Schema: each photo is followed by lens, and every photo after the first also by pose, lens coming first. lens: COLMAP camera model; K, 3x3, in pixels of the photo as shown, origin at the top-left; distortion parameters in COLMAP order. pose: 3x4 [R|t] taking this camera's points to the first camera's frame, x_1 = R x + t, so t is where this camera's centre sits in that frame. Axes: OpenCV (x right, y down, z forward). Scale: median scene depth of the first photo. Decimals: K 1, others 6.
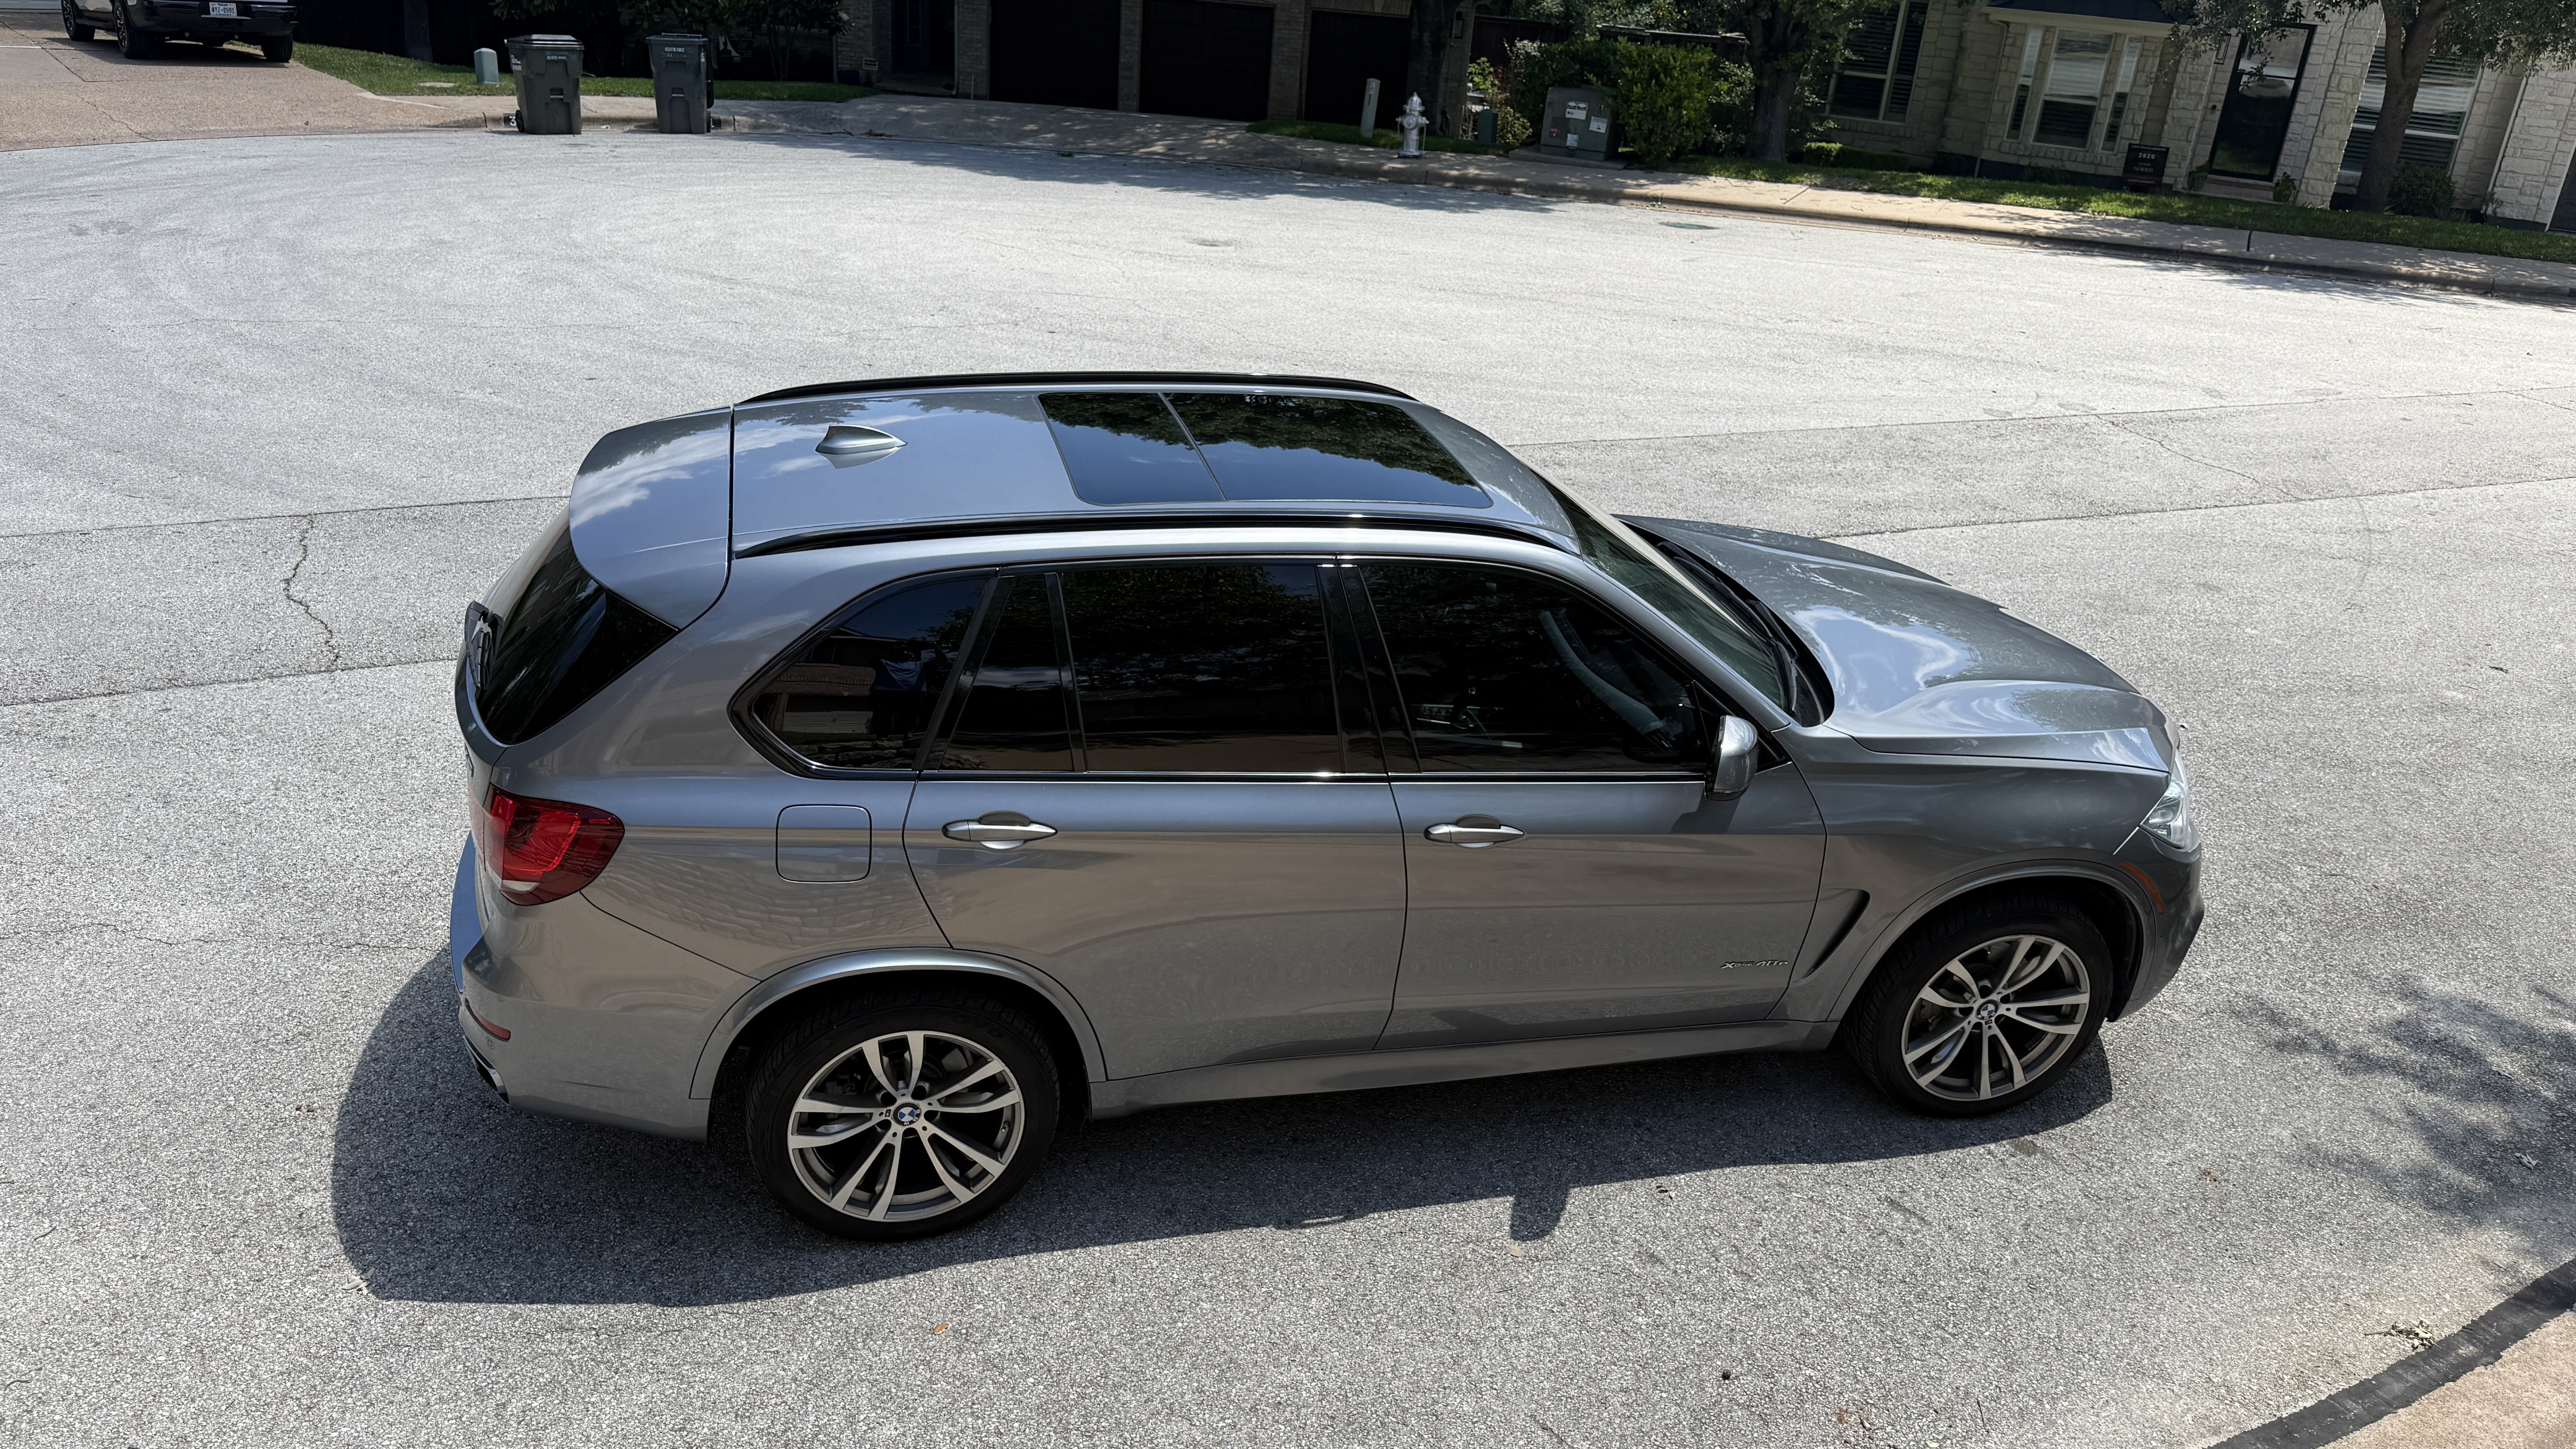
lens RADIAL K [[1892.0, 0, 1251.9], [0, 1892.0, 720.2], [0, 0, 1]] dist [0.098221, -0.141992]
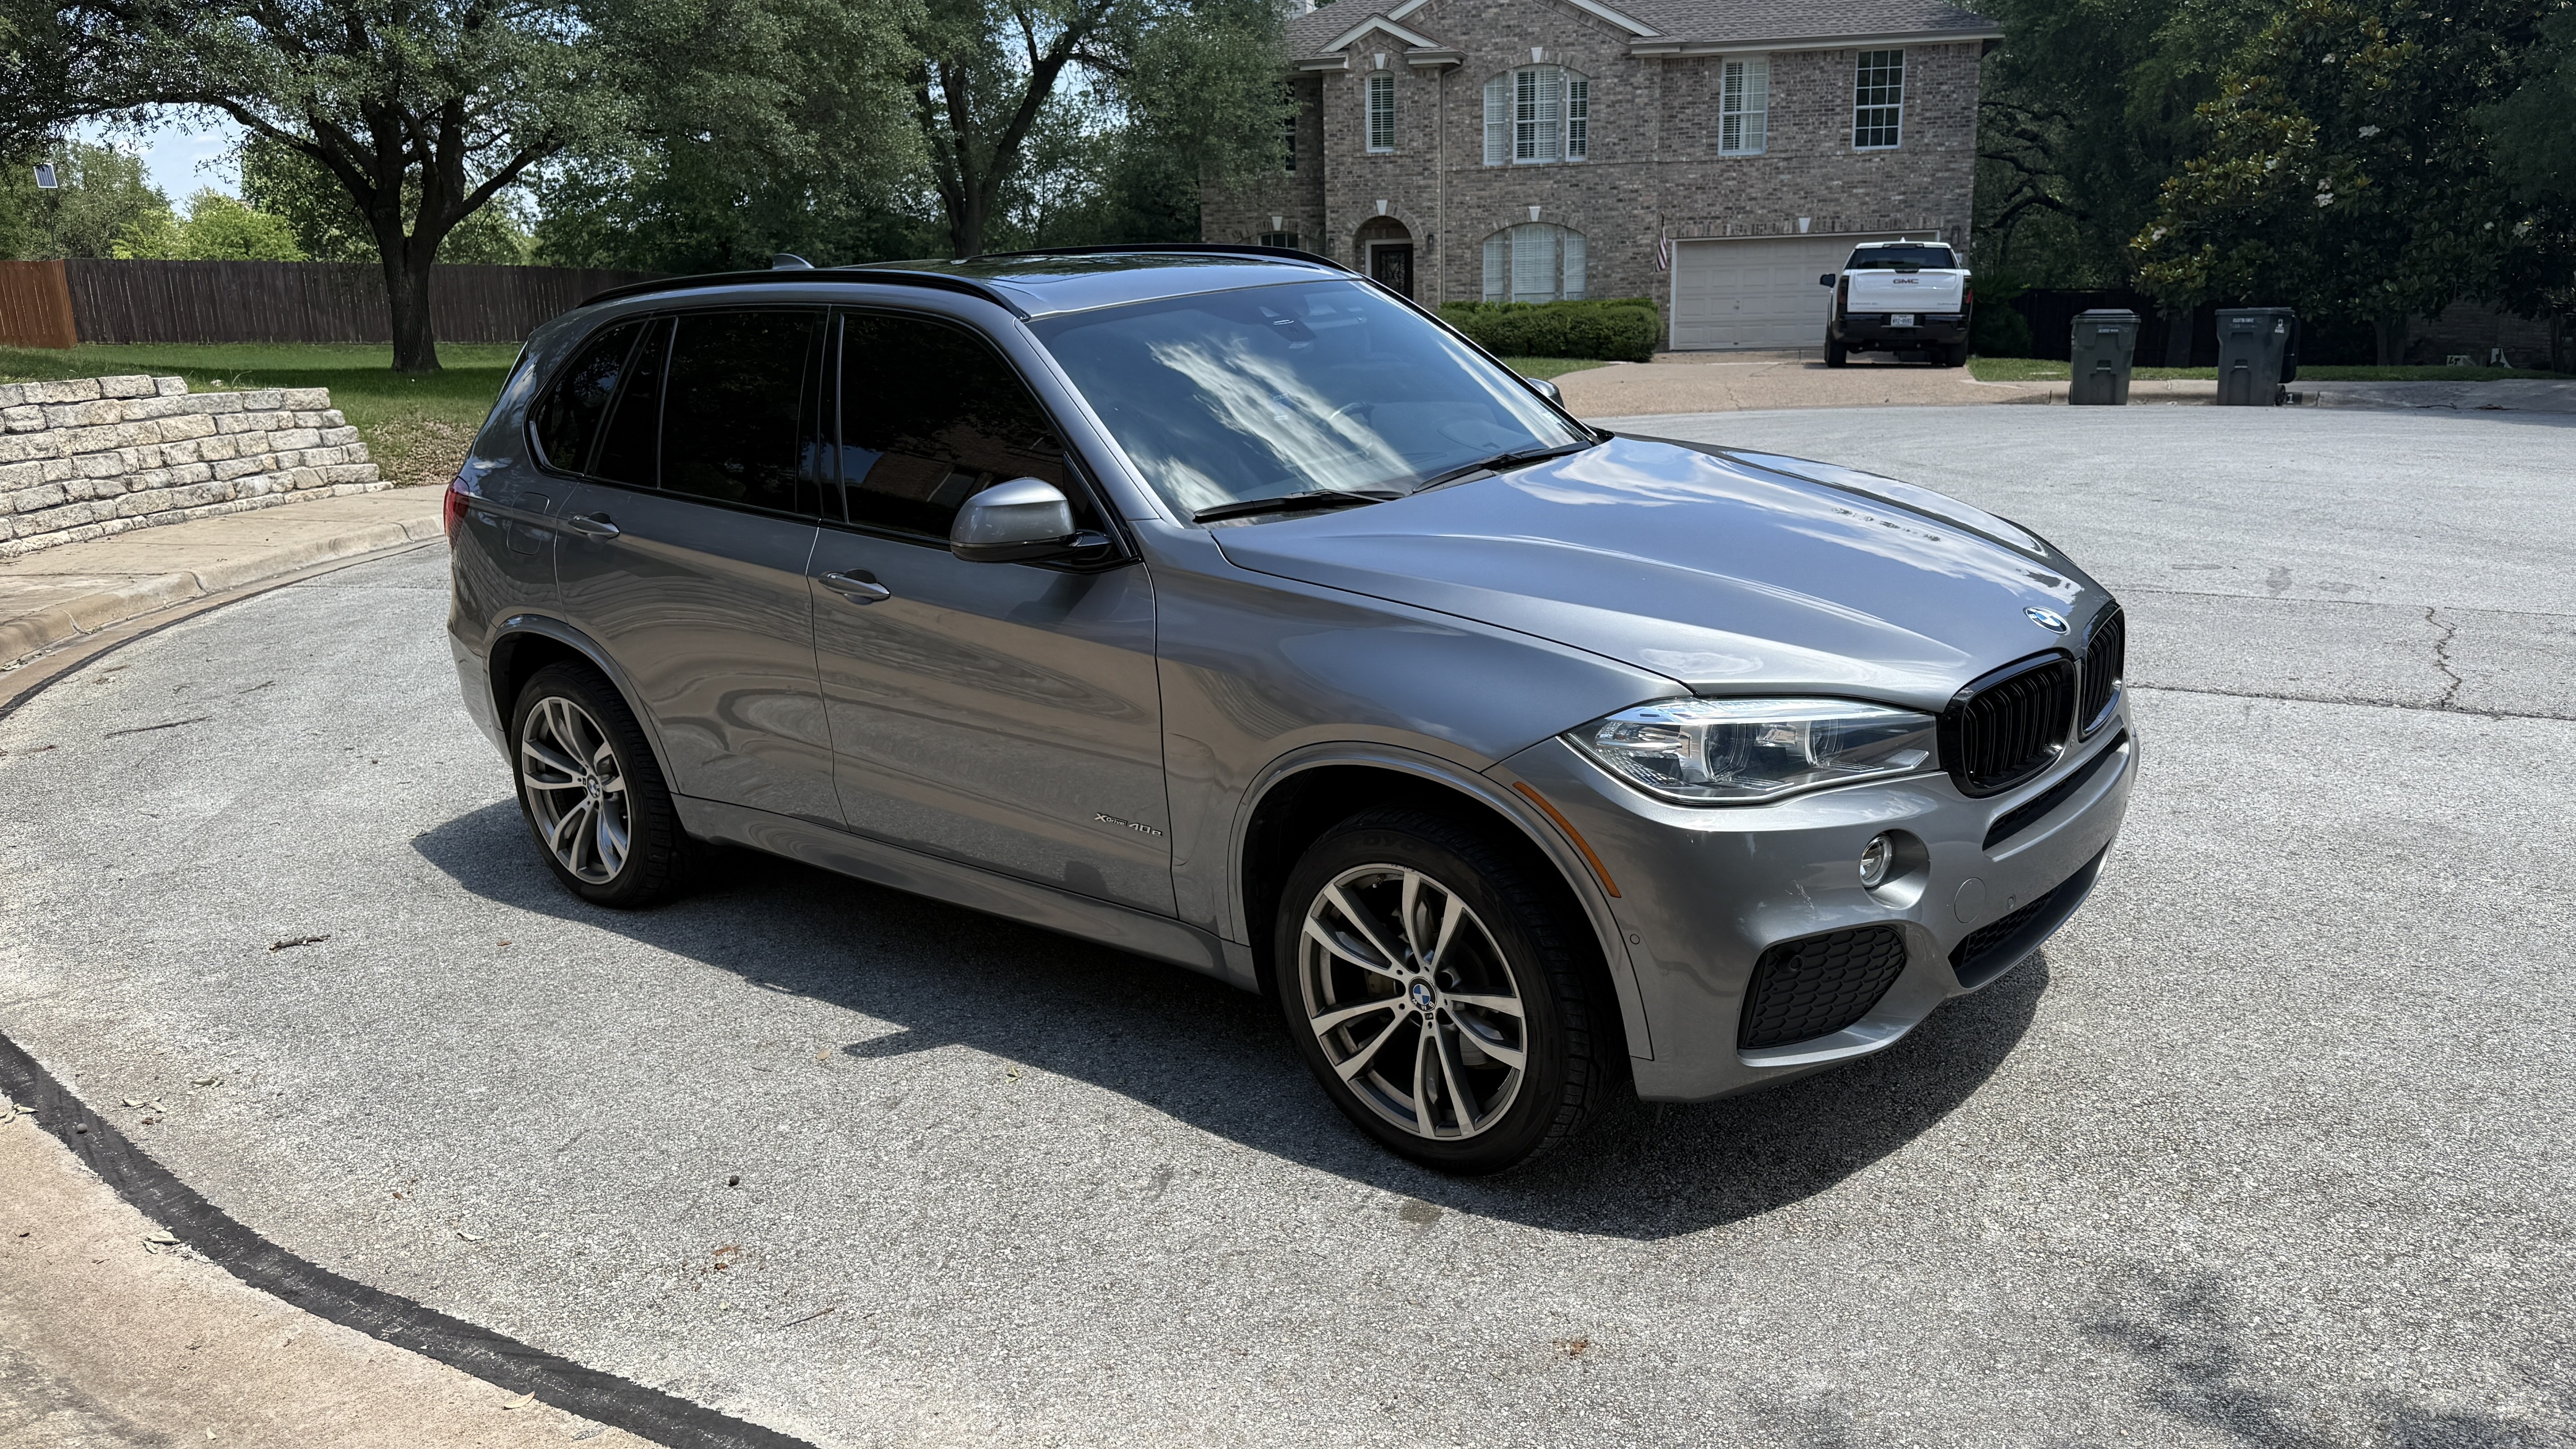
lens RADIAL K [[1900.4, 0, 1288.0], [0, 1900.4, 724.5], [0, 0, 1]] dist [0.027474, -0.046723]
pose [[0.591741, 0.112113, -0.798294, 0.889252], [-0.261852, 0.963315, -0.058811, 0.110594], [0.762415, 0.243835, 0.599390, 0.533415]]
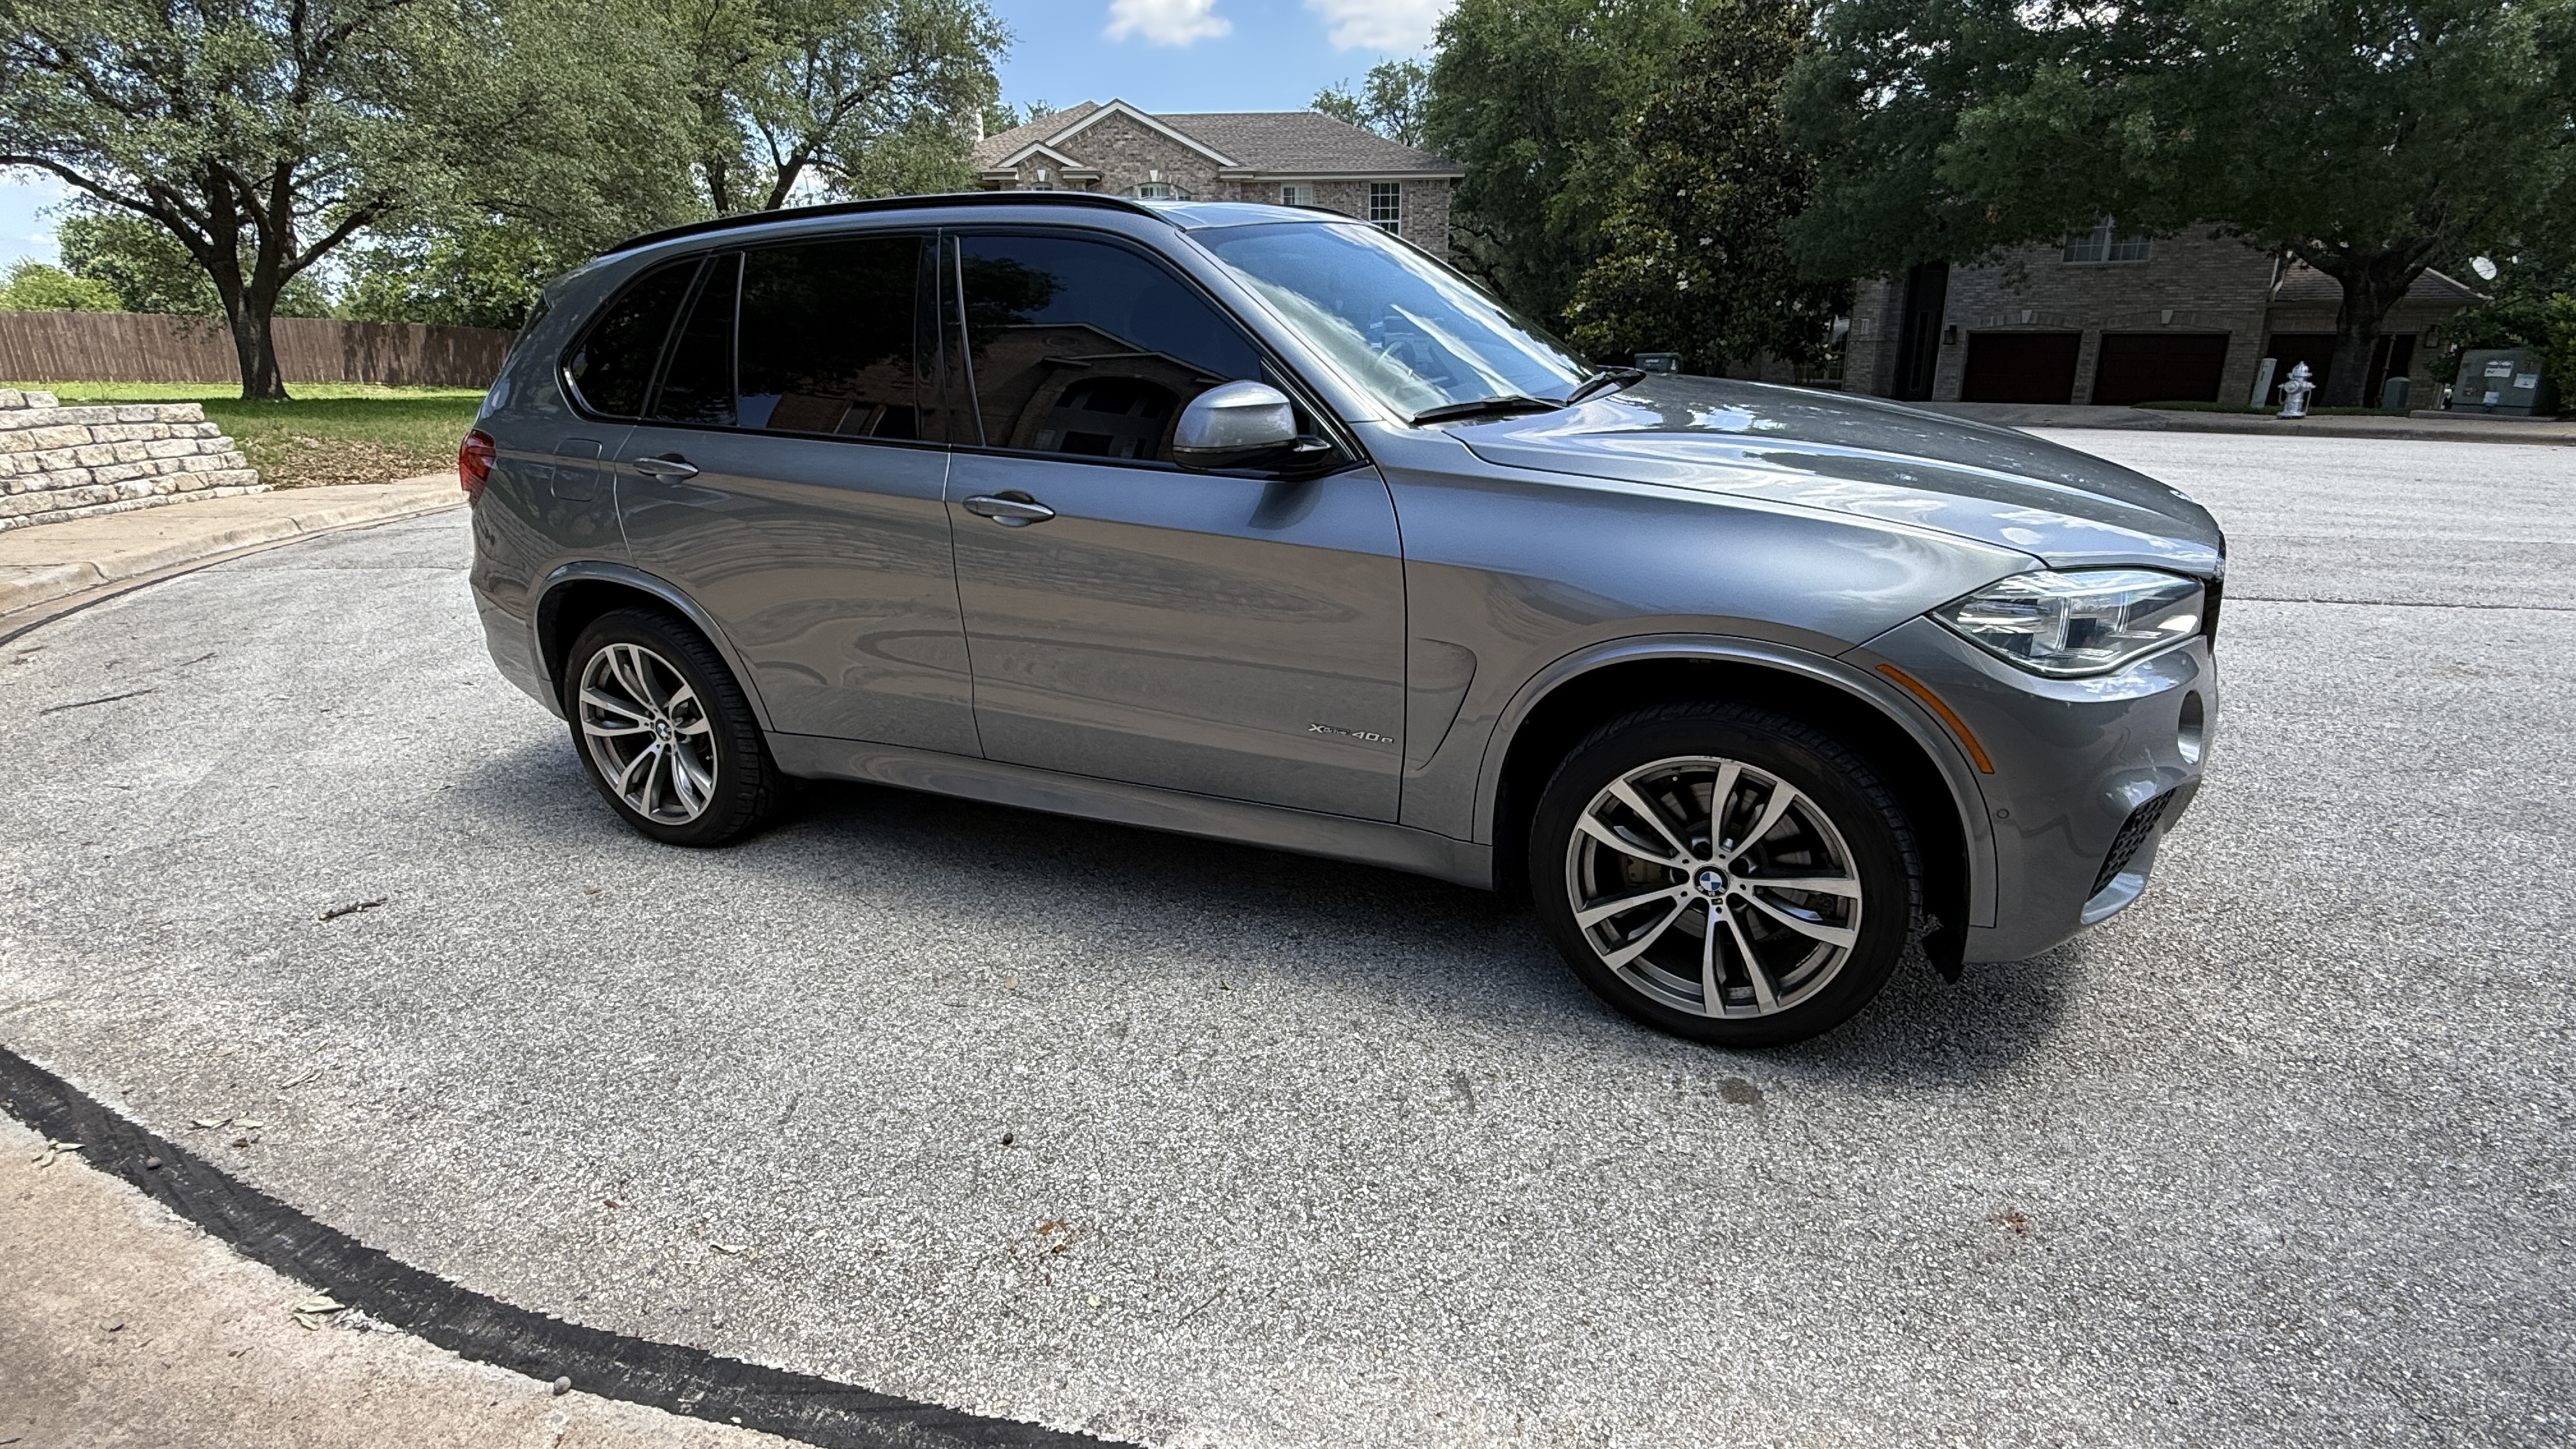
lens RADIAL K [[1276.8, 0, 1288.0], [0, 1276.8, 724.5], [0, 0, 1]] dist [0.000371, -0.002017]
pose [[0.774266, 0.114378, -0.622438, 0.551849], [-0.192385, 0.979525, -0.059317, 0.152997], [0.602910, 0.165675, 0.780418, 0.529489]]
